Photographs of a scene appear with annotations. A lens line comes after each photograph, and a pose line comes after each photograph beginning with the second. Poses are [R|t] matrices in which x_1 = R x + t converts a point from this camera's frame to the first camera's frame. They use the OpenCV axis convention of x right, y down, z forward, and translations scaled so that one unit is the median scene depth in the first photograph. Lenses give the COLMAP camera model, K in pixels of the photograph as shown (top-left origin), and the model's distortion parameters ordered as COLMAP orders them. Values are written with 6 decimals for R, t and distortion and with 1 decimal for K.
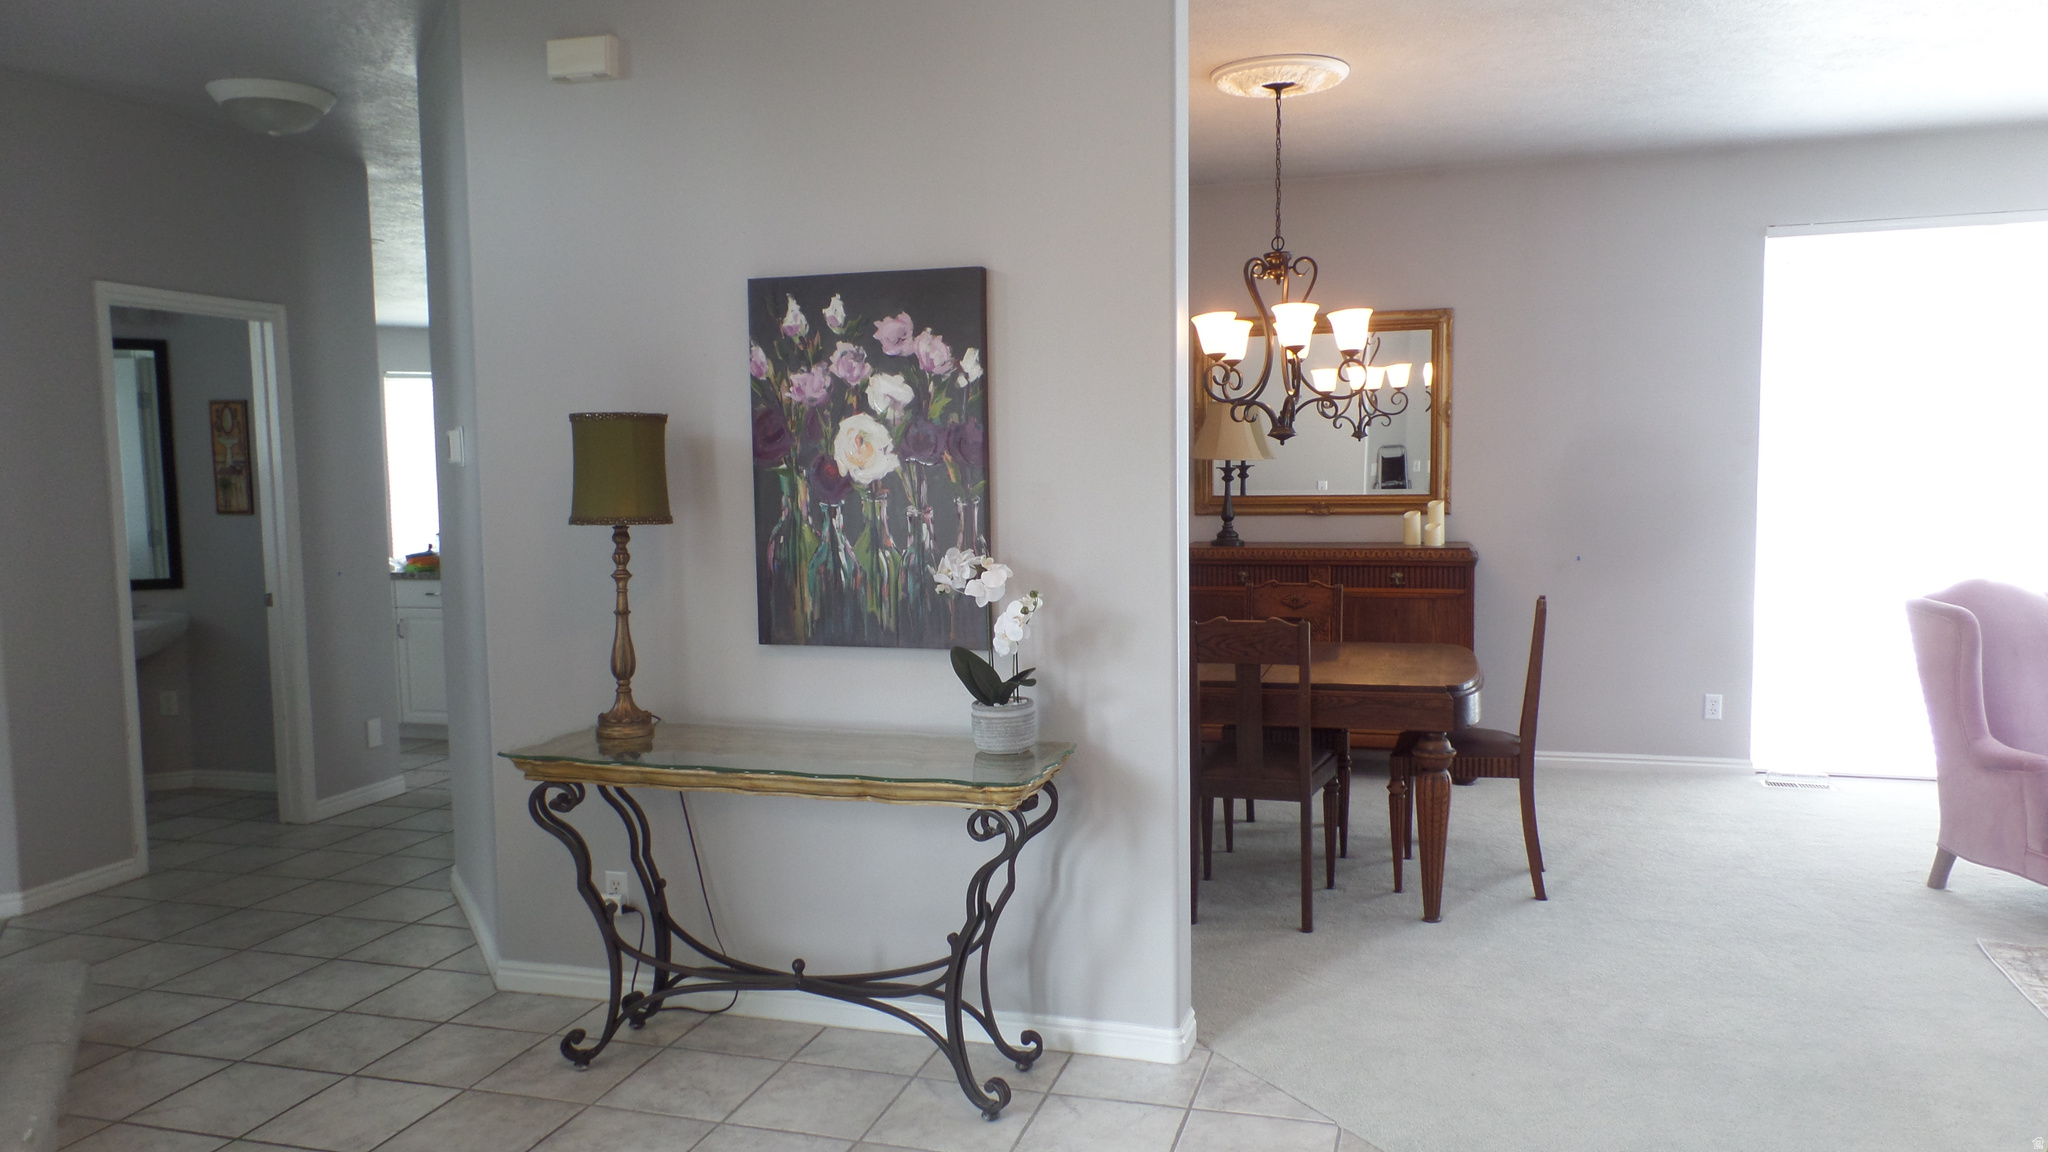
lens RADIAL K [[1427.7, 0, 1027.9], [0, 1427.7, 579.2], [0, 0, 1]] dist [0.013074, -0.007076]
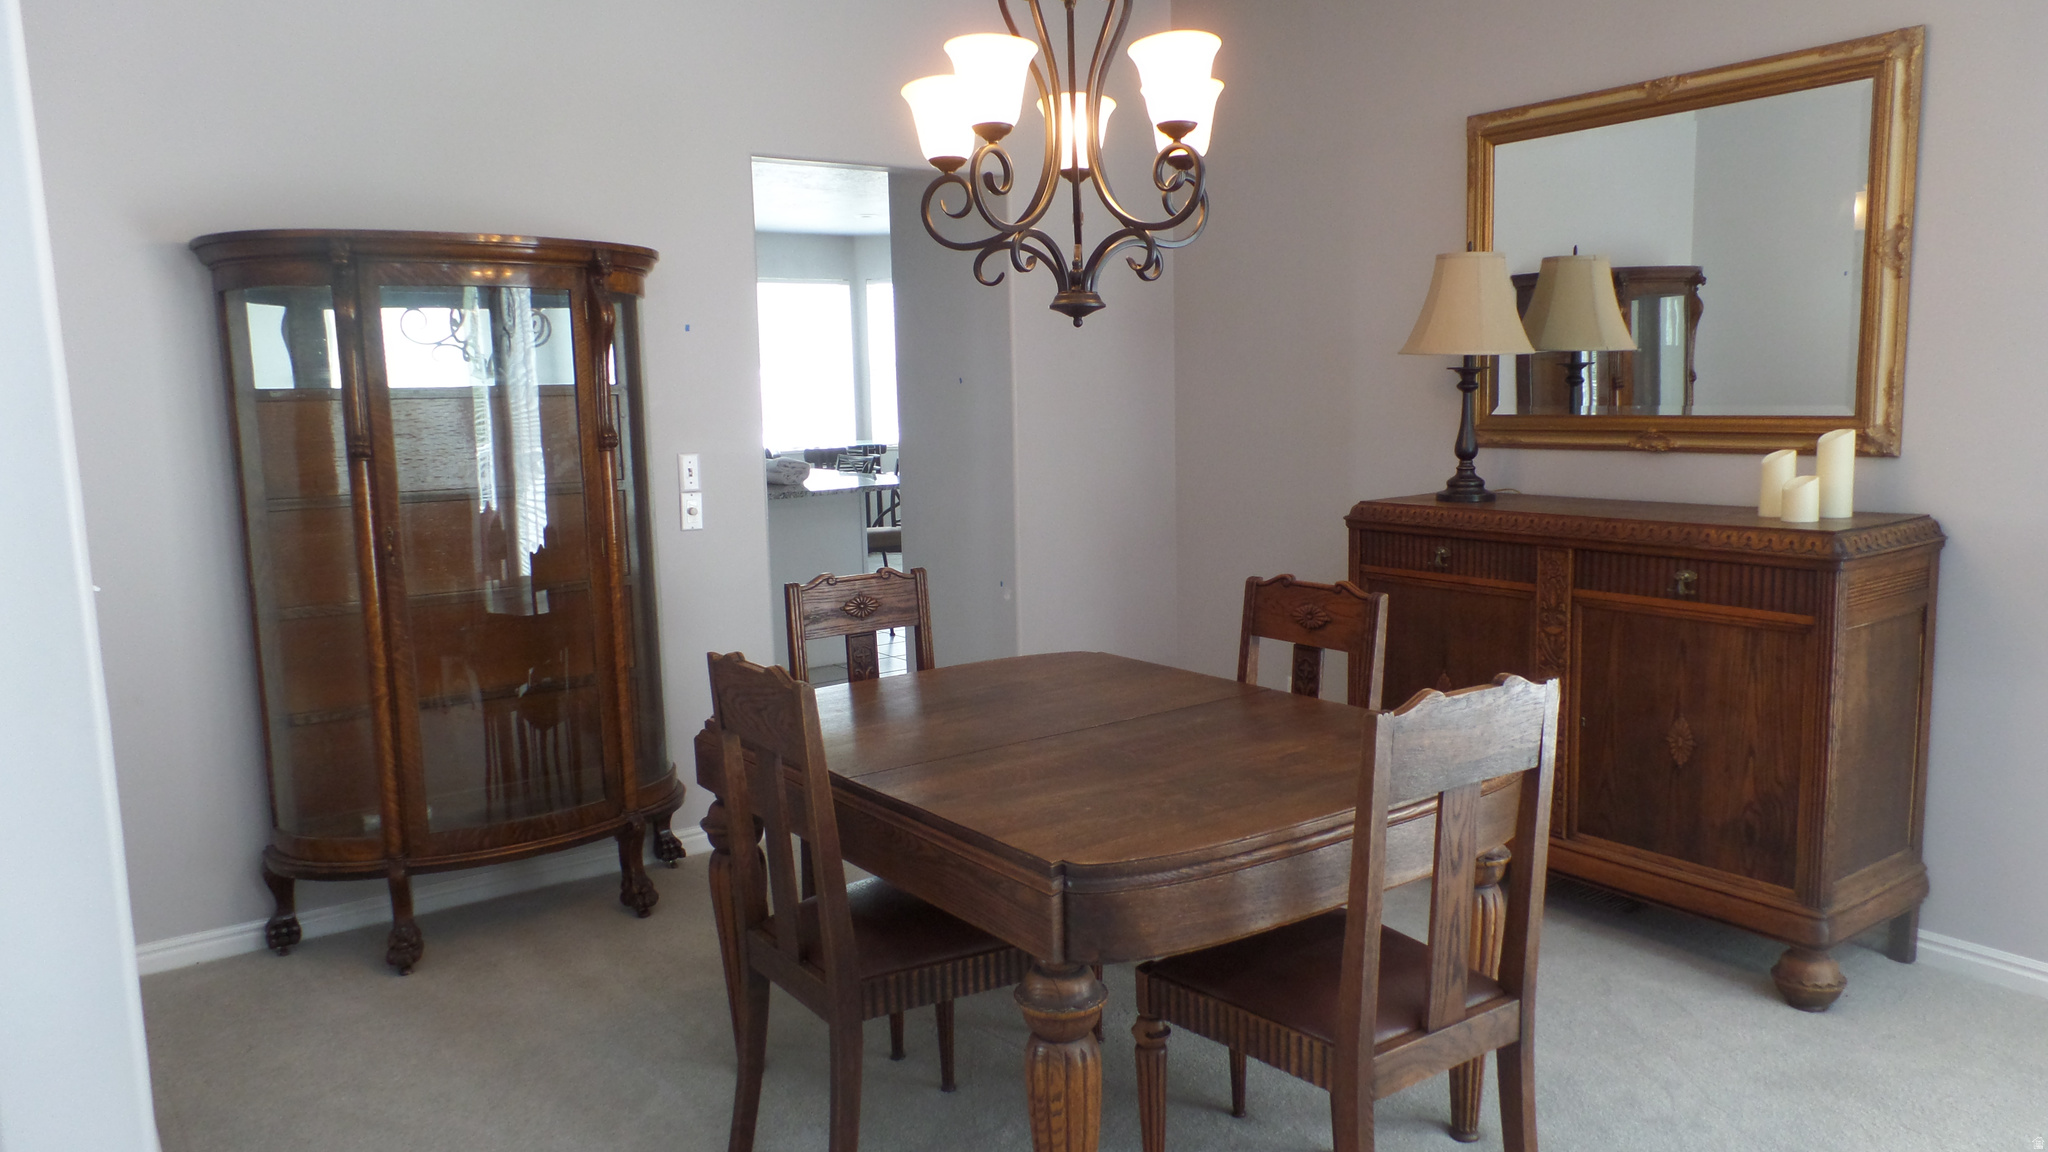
lens RADIAL K [[1427.7, 0, 1024.6], [0, 1427.7, 579.6], [0, 0, 1]] dist [0.013074, -0.007076]
pose [[0.810017, 0.072366, -0.581924, 0.349967], [-0.034869, 0.996544, 0.075390, -0.030516], [0.585369, -0.040776, 0.809741, 0.430256]]
